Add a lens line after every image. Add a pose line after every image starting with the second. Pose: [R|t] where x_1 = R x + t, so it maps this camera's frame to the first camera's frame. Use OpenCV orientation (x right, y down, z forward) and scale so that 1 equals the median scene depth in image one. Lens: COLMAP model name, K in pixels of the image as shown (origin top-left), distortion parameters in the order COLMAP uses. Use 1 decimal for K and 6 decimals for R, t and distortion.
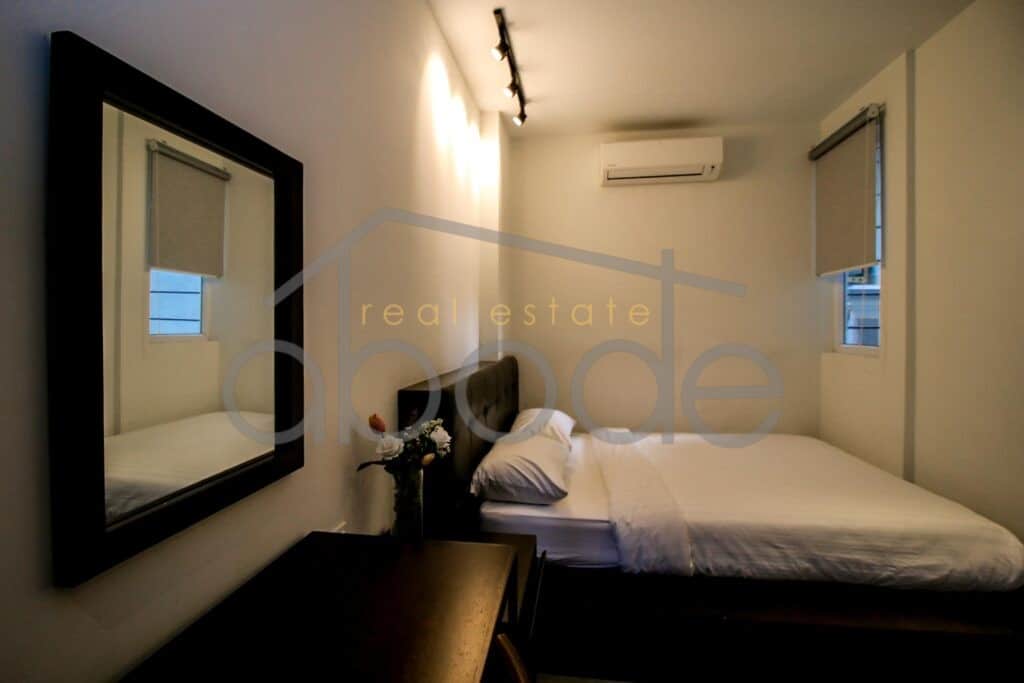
lens RADIAL K [[501.7, 0, 508.7], [0, 501.7, 326.2], [0, 0, 1]] dist [-0.013216, -0.000794]
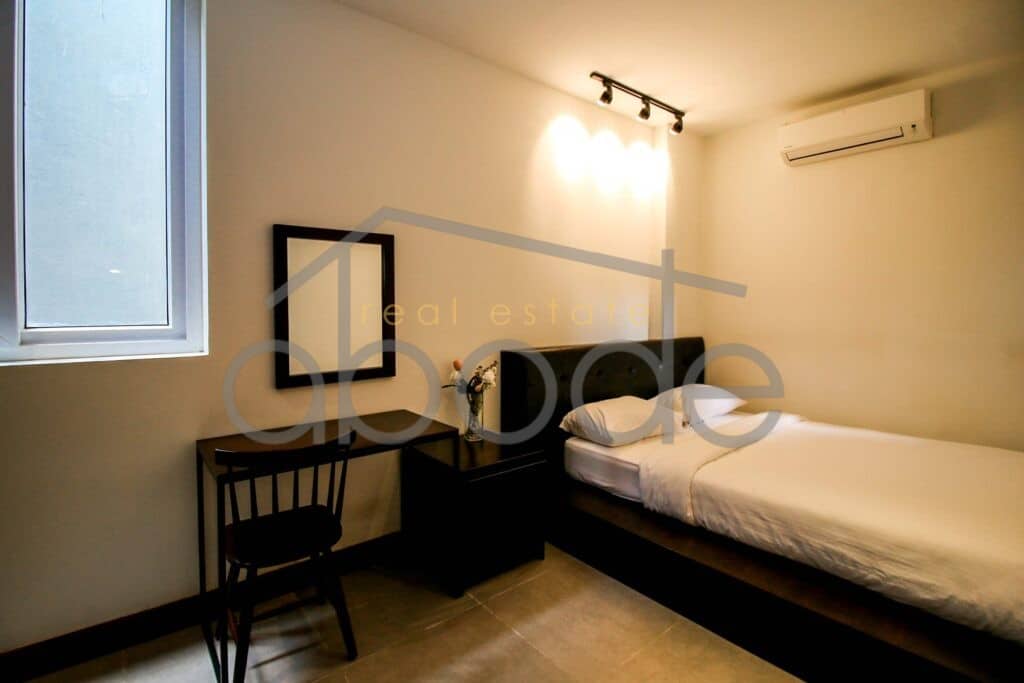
lens RADIAL K [[497.0, 0, 513.5], [0, 497.0, 306.8], [0, 0, 1]] dist [-0.001637, -0.000016]
pose [[0.747327, 0.005979, -0.664429, 0.842795], [-0.004329, 0.999982, 0.004129, -0.017847], [0.664442, -0.000210, 0.747340, -0.160605]]
